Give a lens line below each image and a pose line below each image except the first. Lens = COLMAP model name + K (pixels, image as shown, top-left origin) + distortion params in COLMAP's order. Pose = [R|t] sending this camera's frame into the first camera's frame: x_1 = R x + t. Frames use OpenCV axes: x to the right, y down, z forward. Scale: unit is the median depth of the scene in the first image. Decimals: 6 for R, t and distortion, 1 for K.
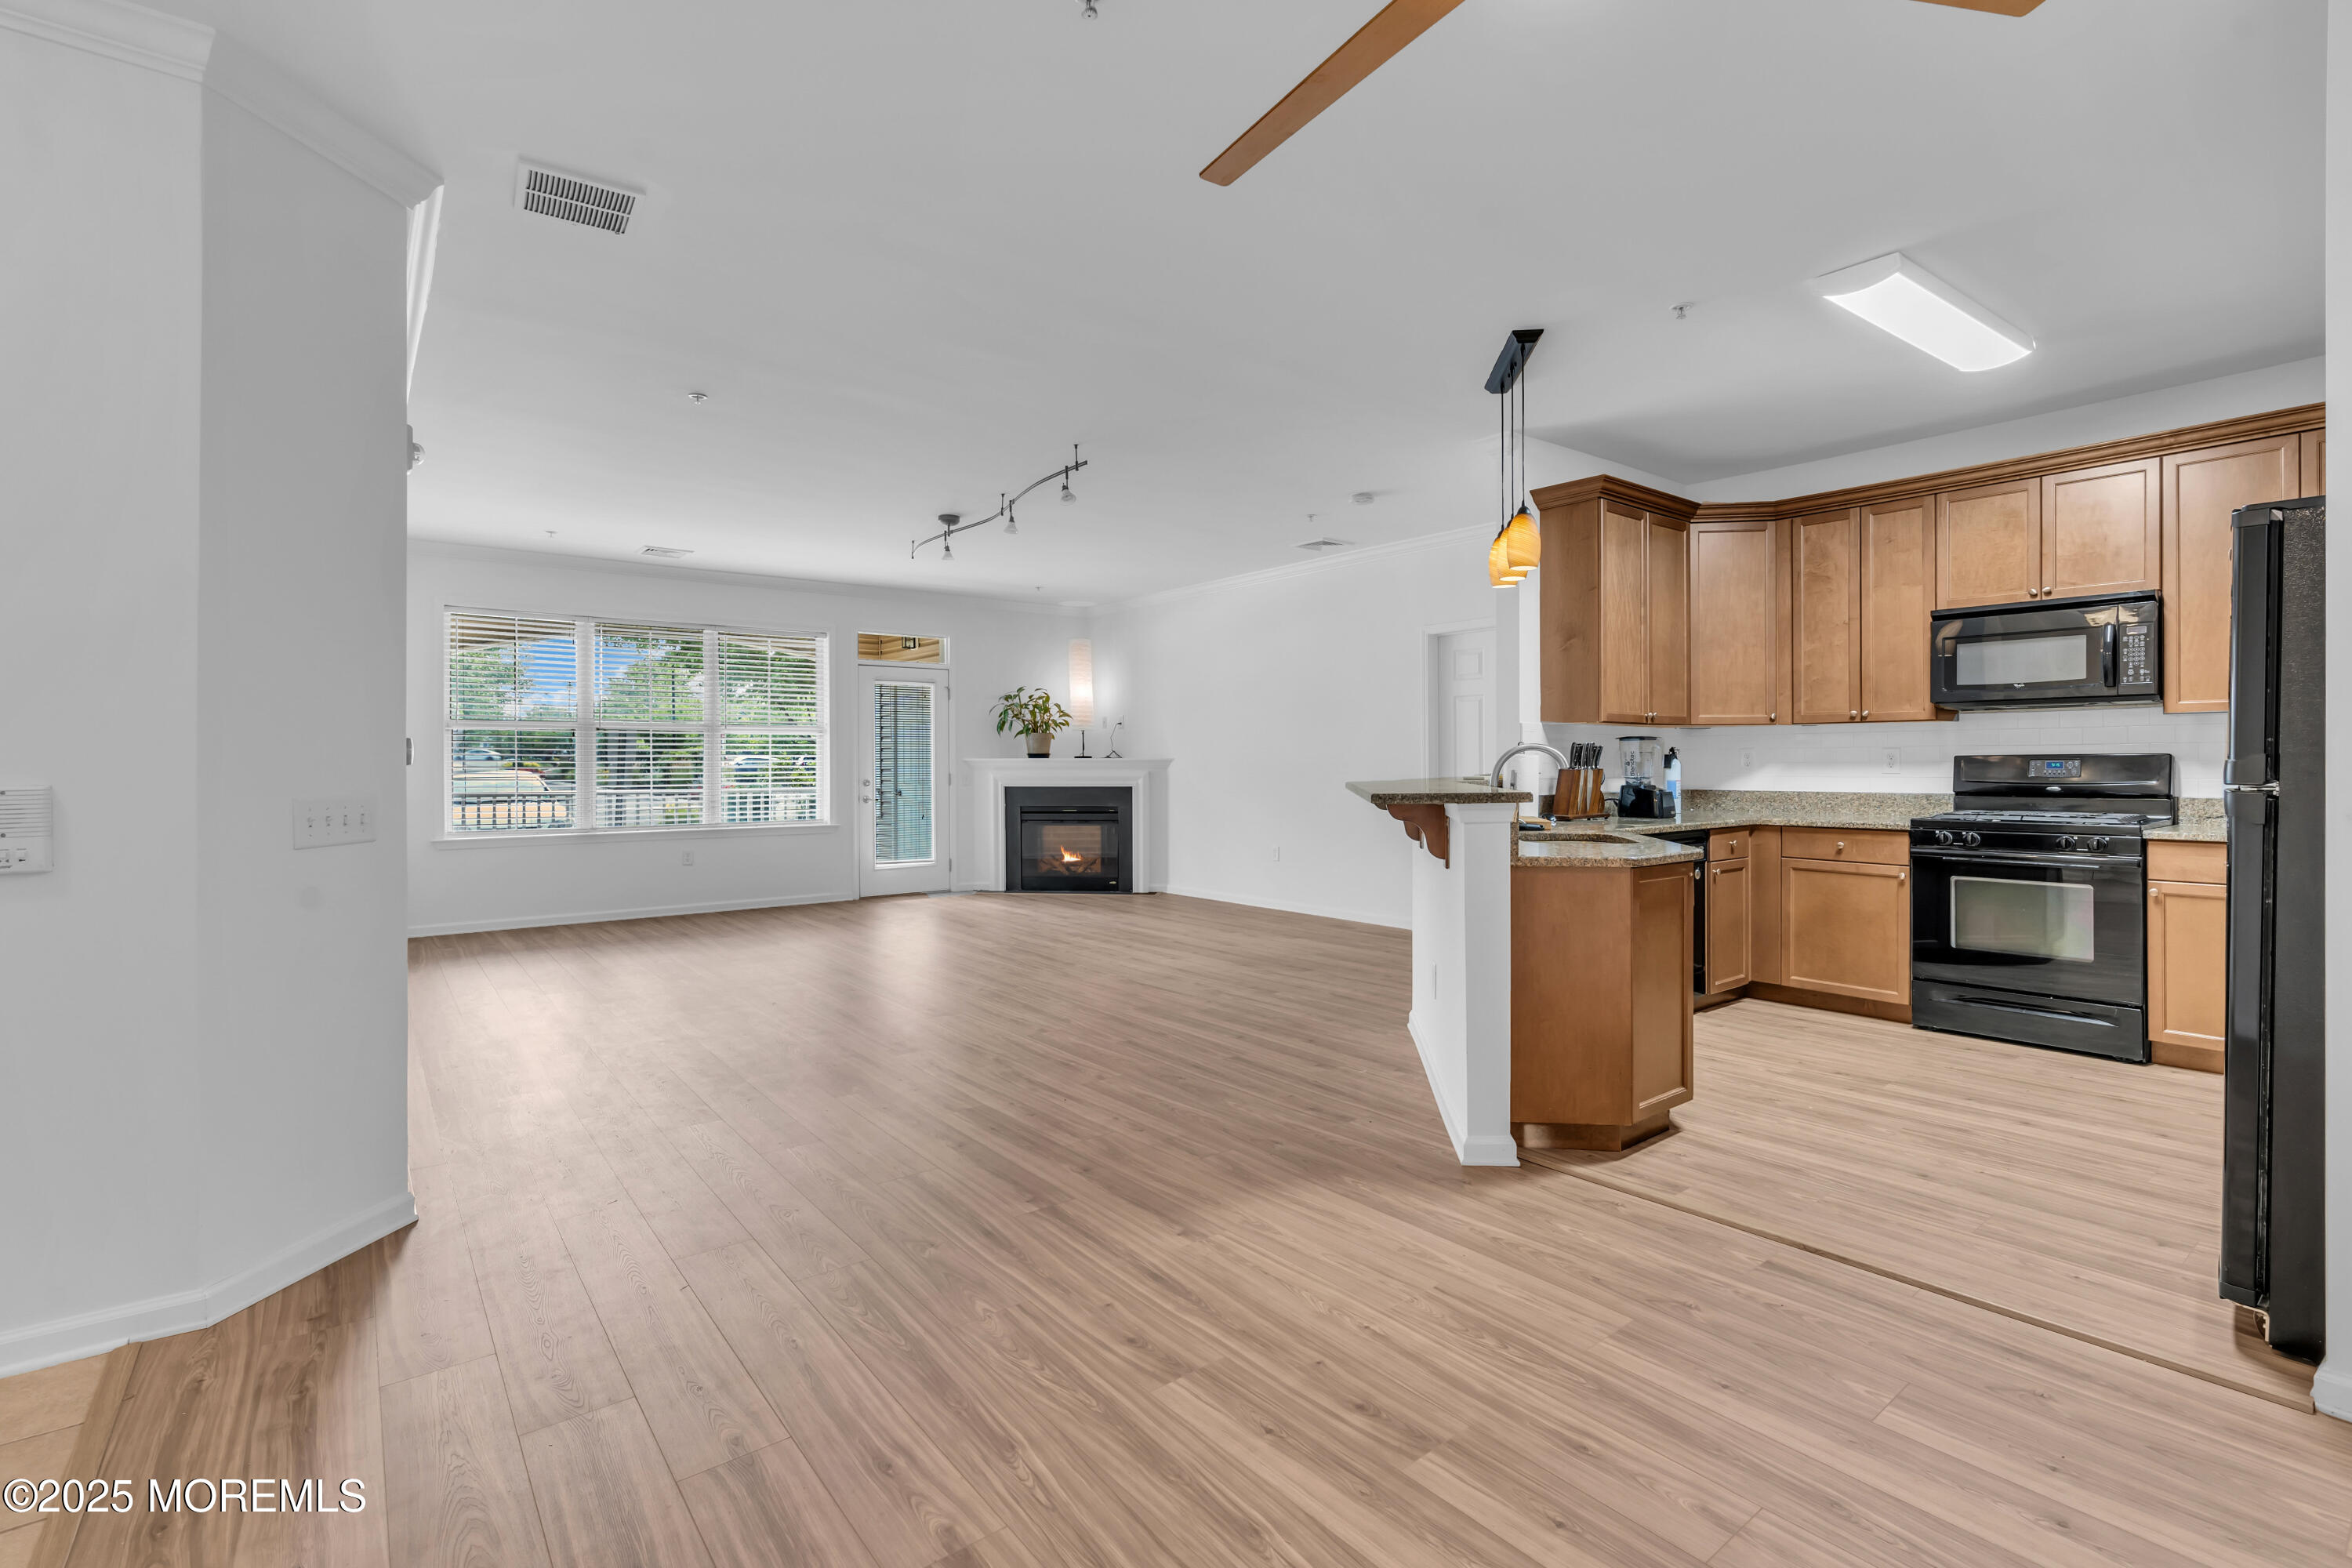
lens RADIAL K [[1069.4, 0, 1180.8], [0, 1069.4, 771.6], [0, 0, 1]] dist [-0.001152, 0.000473]
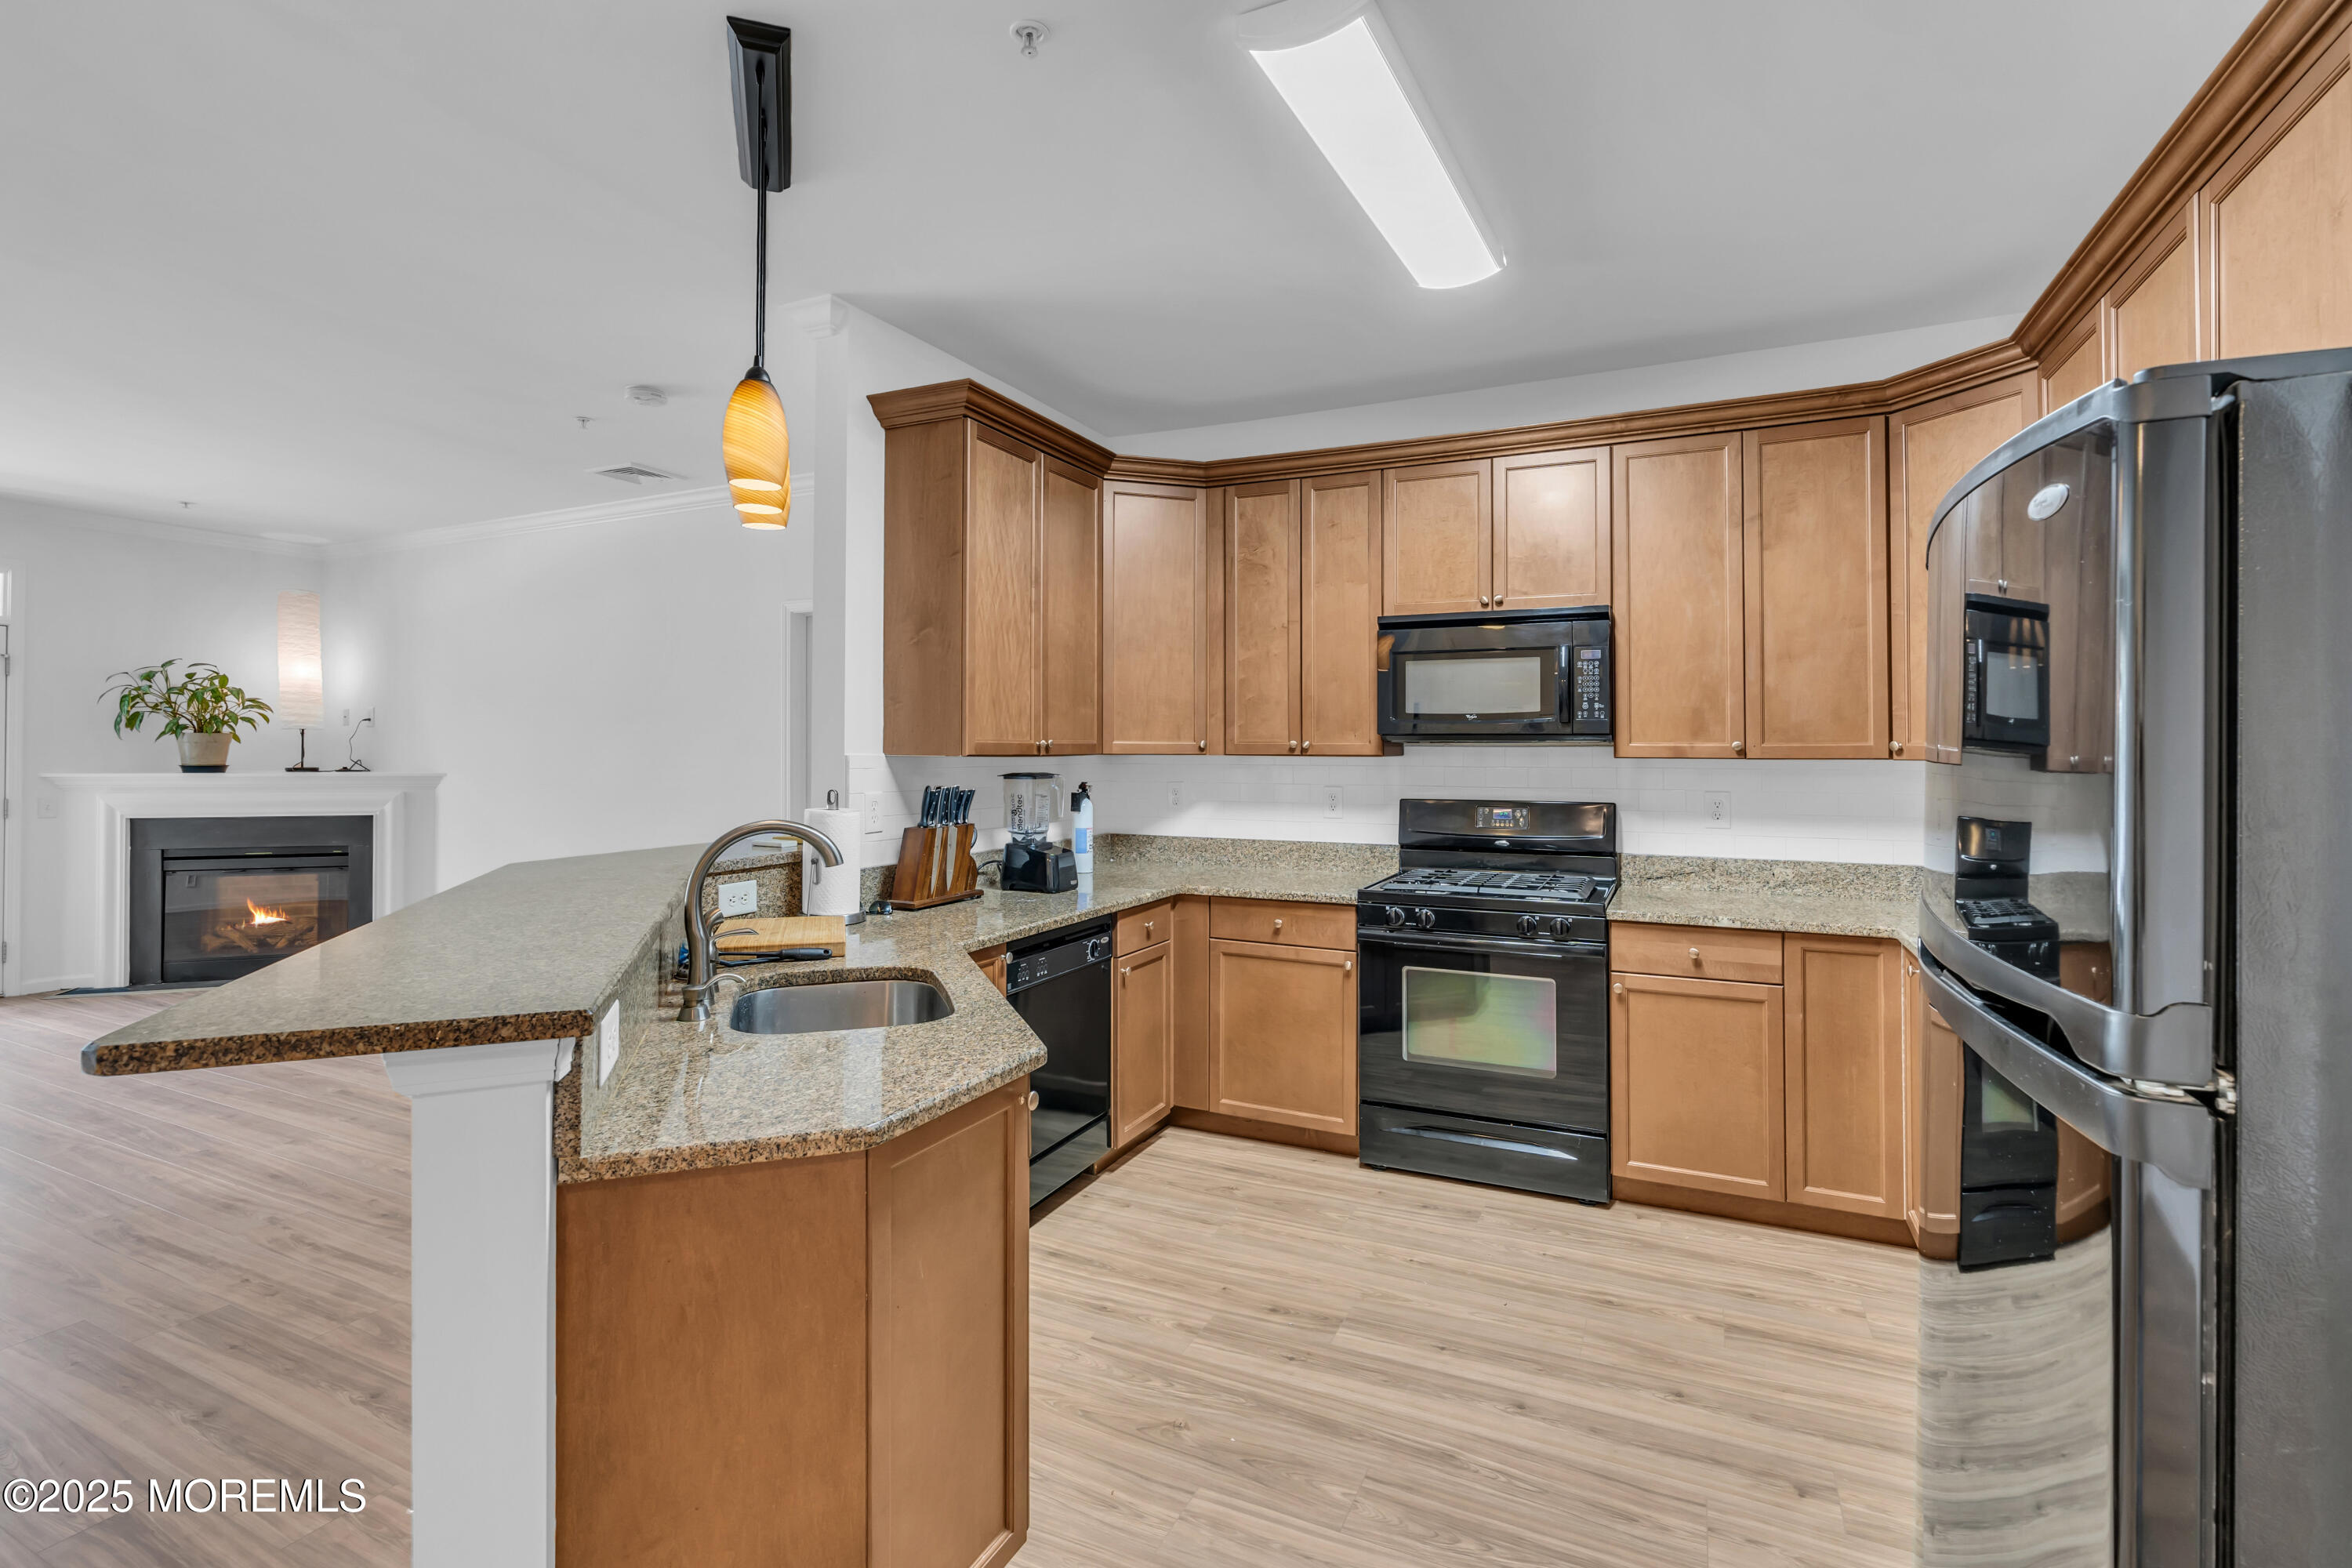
lens RADIAL K [[1078.2, 0, 1169.5], [0, 1078.2, 740.4], [0, 0, 1]] dist [-0.006915, -0.000265]
pose [[0.900243, 0.009458, 0.435285, 0.208858], [-0.002547, 0.999861, -0.016458, -0.043743], [-0.435380, 0.013707, 0.900142, 0.335825]]
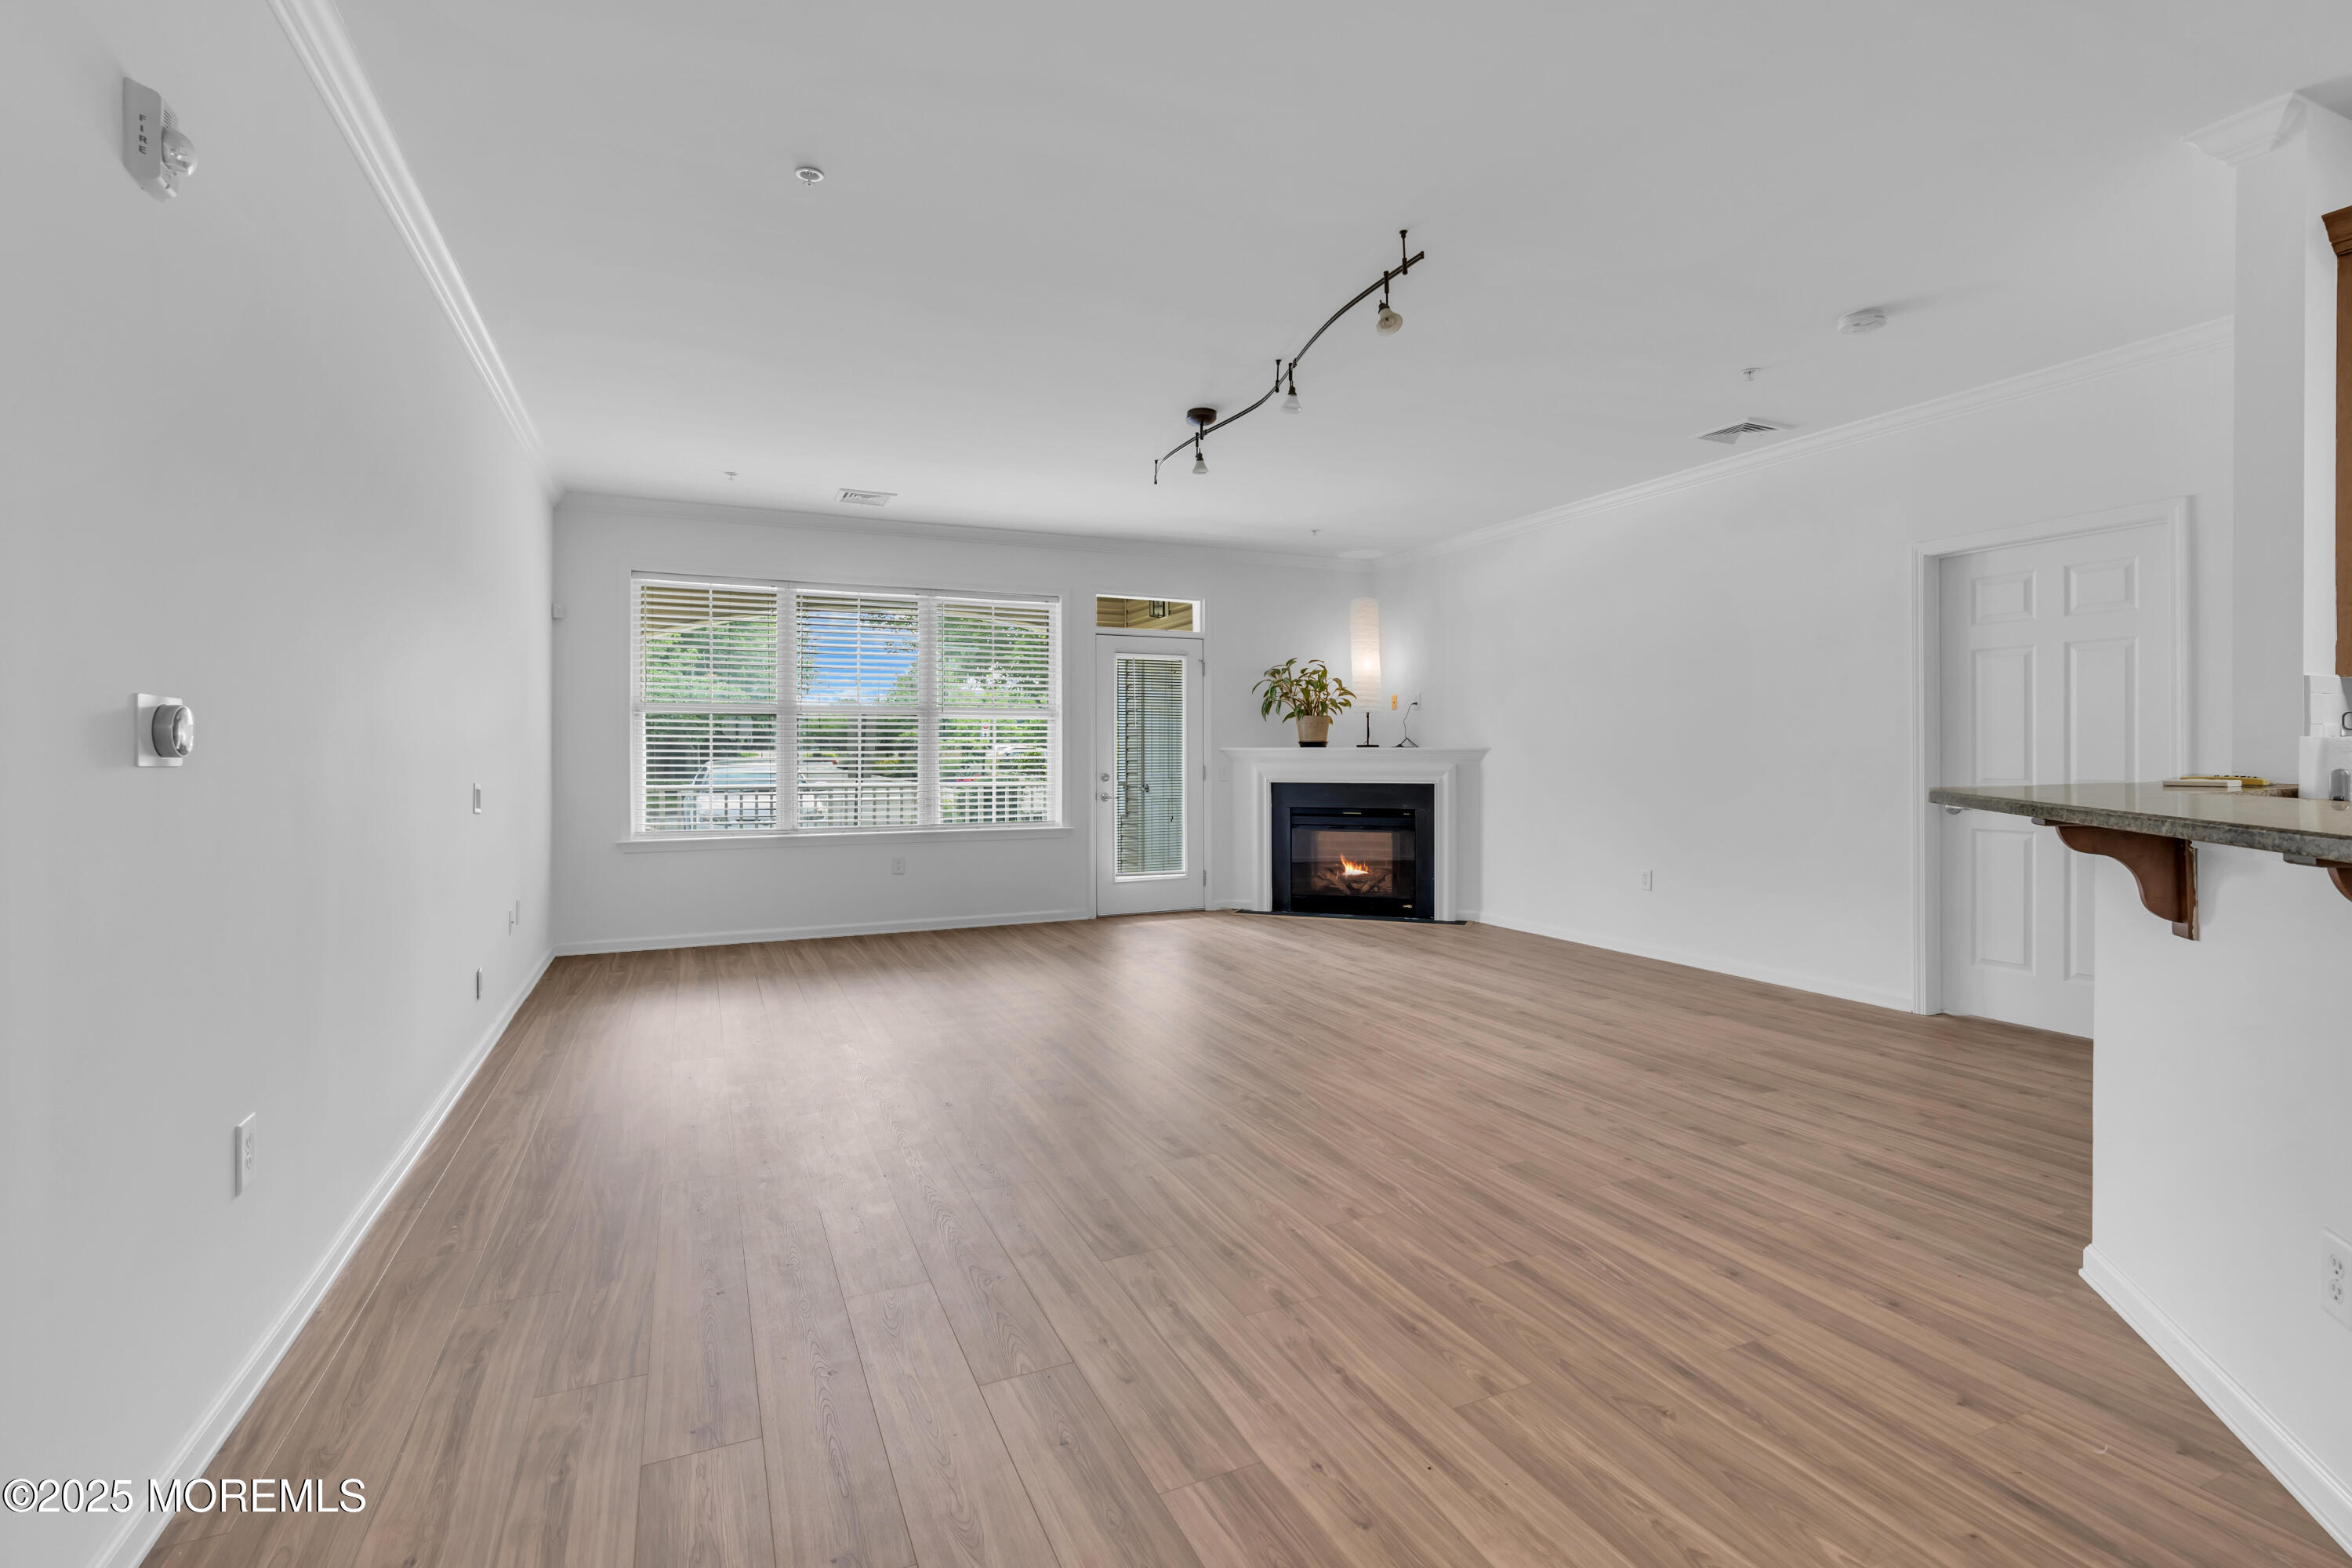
lens RADIAL K [[1073.2, 0, 1165.6], [0, 1073.2, 757.3], [0, 0, 1]] dist [-0.003761, 0.000285]
pose [[0.968353, 0.002360, -0.249573, -0.076001], [-0.003435, 0.999987, -0.003873, -0.002872], [0.249561, 0.004608, 0.968348, 0.375490]]
